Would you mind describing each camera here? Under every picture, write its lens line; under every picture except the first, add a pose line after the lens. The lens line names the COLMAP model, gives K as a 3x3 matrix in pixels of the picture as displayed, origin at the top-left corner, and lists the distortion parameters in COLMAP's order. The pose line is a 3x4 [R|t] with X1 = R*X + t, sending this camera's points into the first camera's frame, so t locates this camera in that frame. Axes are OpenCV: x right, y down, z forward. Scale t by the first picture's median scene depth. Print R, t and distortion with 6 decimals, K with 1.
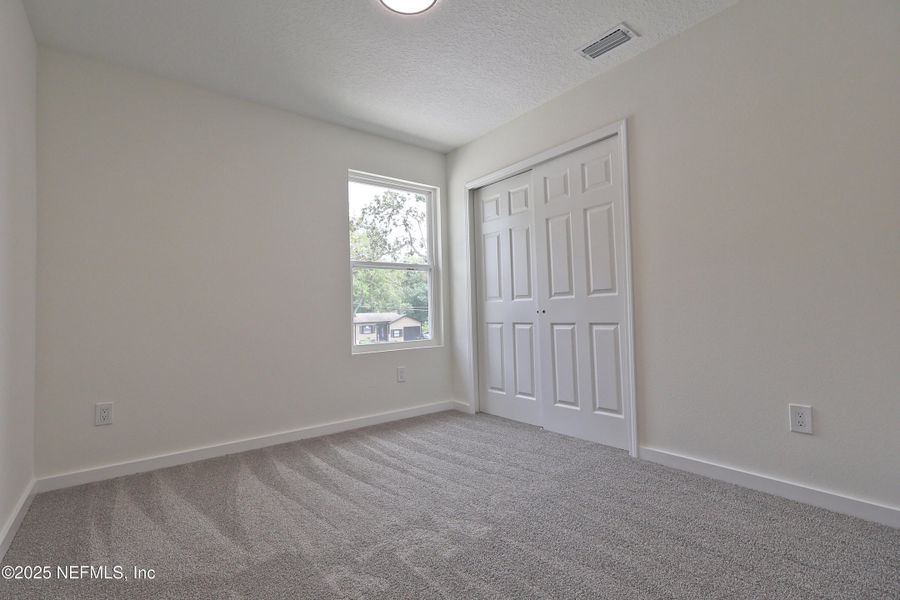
lens RADIAL K [[413.0, 0, 453.5], [0, 413.0, 299.8], [0, 0, 1]] dist [-0.003548, 0.001488]
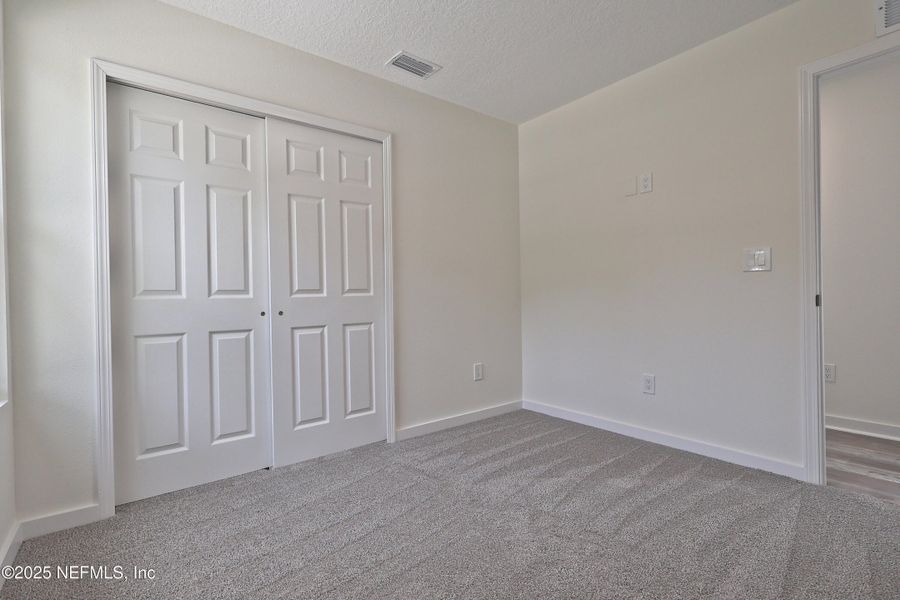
lens RADIAL K [[413.0, 0, 437.5], [0, 413.0, 312.7], [0, 0, 1]] dist [-0.003548, 0.001488]
pose [[0.019645, 0.011687, 0.999739, -0.578358], [0.001645, 0.999930, -0.011722, 0.040111], [-0.999806, 0.001875, 0.019625, 0.739571]]
